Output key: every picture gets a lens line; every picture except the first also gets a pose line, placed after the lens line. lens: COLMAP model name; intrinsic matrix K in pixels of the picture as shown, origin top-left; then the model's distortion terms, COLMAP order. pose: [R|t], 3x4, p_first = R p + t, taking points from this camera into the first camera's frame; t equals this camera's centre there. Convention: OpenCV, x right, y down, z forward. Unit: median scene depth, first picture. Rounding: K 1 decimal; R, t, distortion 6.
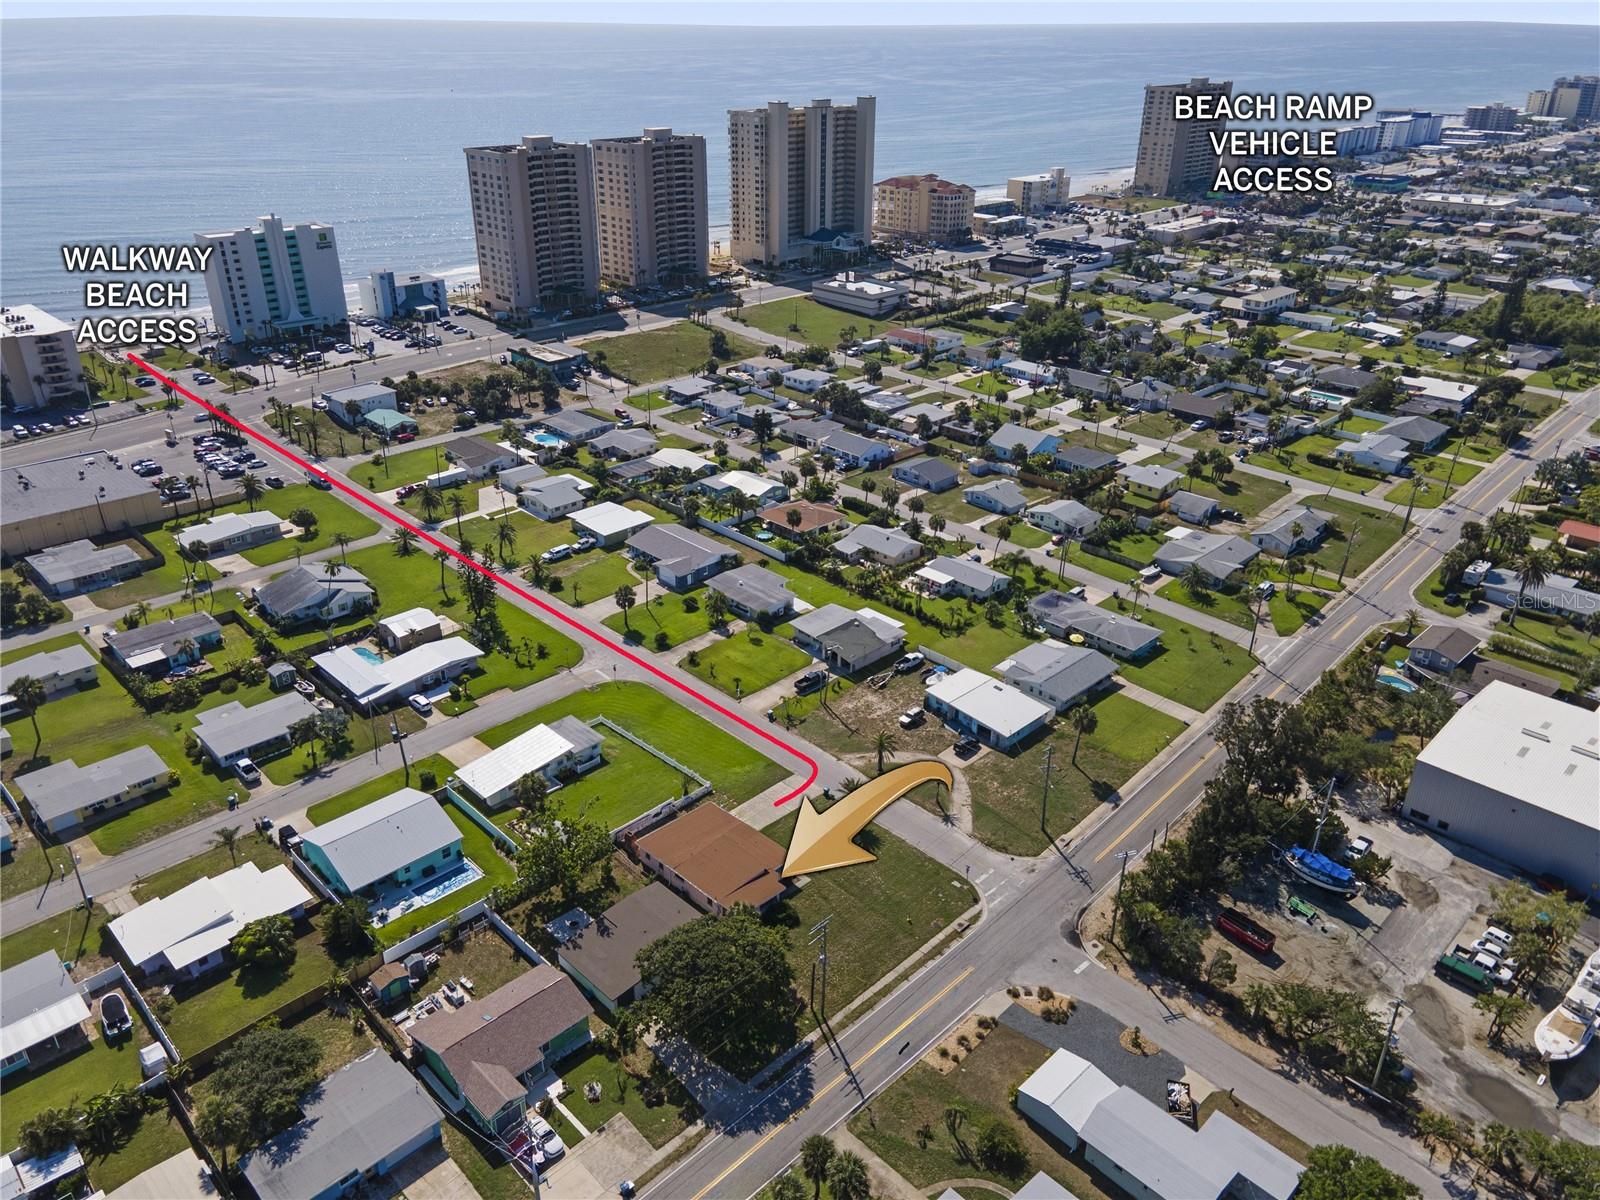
lens RADIAL K [[1170.2, 0, 794.1], [0, 1170.2, 579.9], [0, 0, 1]] dist [0.018984, 0.034688]
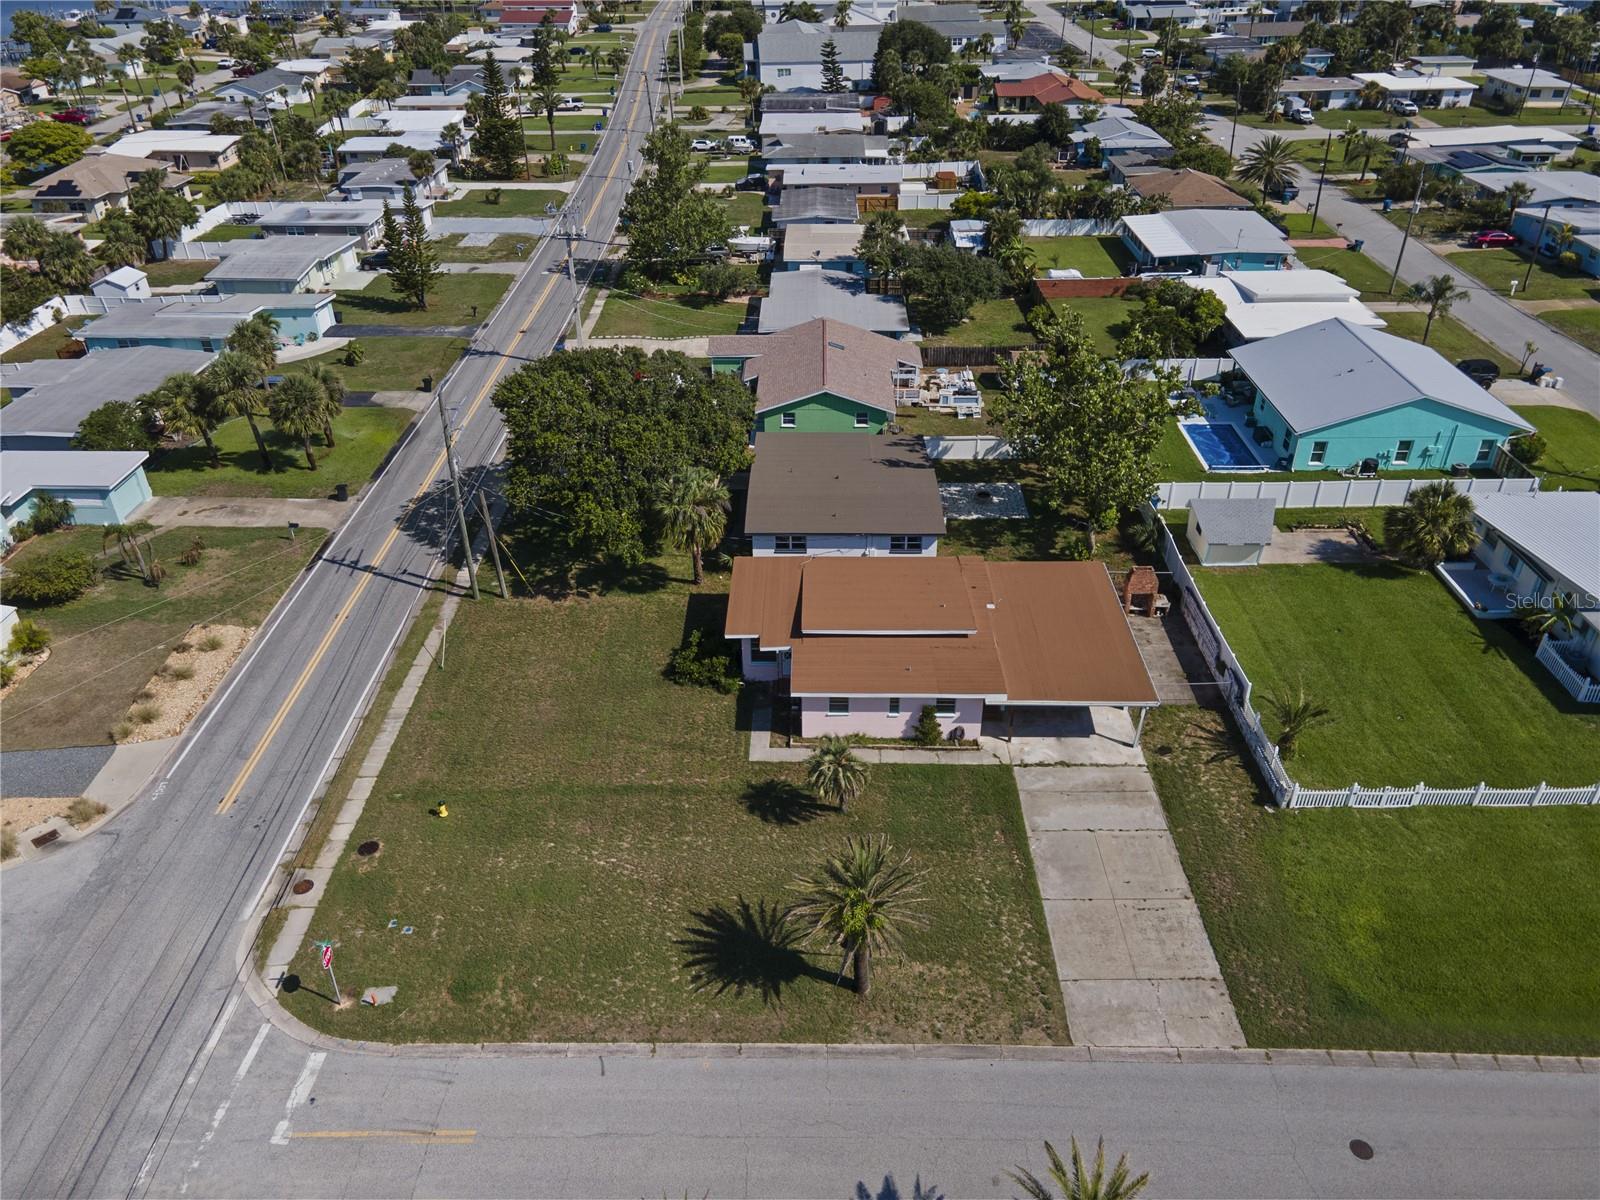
lens RADIAL K [[1170.2, 0, 794.1], [0, 1170.2, 579.9], [0, 0, 1]] dist [0.018984, 0.034688]
pose [[-0.707500, 0.373510, -0.599945, 0.228464], [-0.290710, 0.619956, 0.728795, -0.057757], [0.644152, 0.690032, -0.330035, 1.224303]]
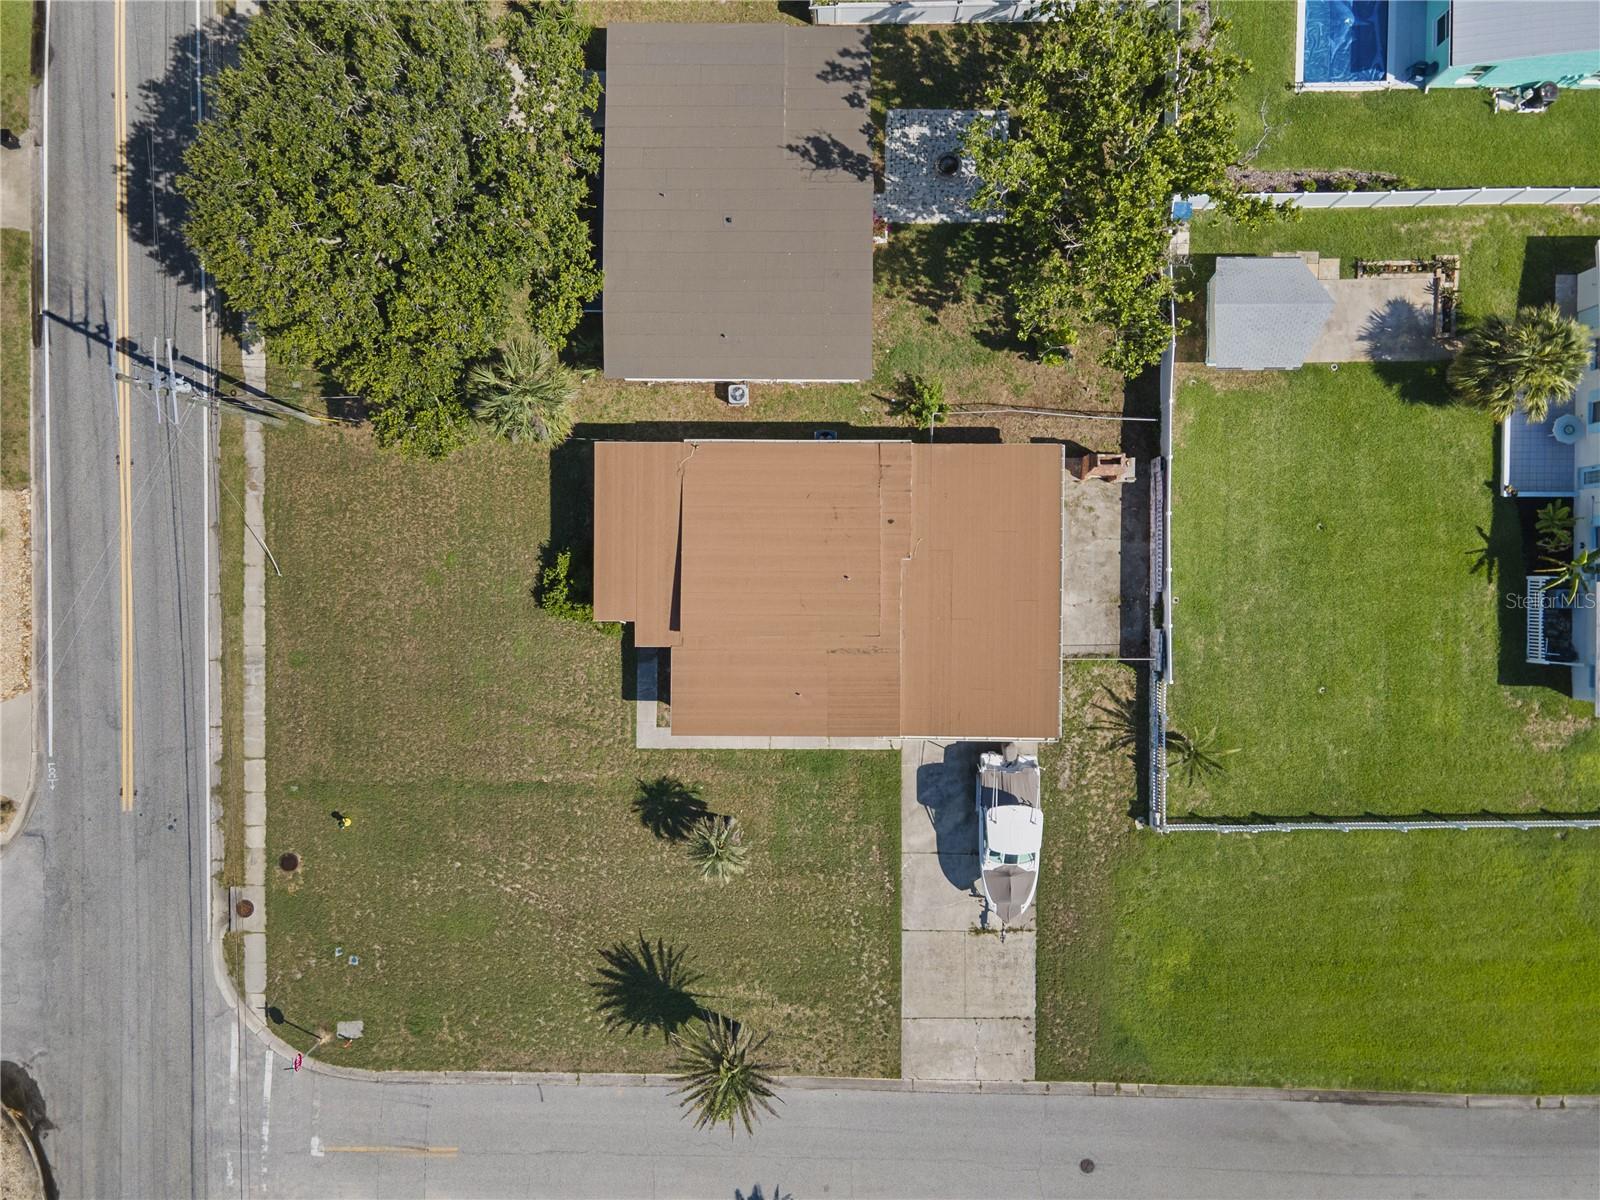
lens RADIAL K [[1170.2, 0, 794.1], [0, 1170.2, 579.9], [0, 0, 1]] dist [0.018984, 0.034688]
pose [[-0.699607, 0.714378, 0.014613, -0.069801], [-0.287858, -0.300506, 0.909304, -0.080576], [0.653979, 0.631949, 0.415875, 0.951902]]
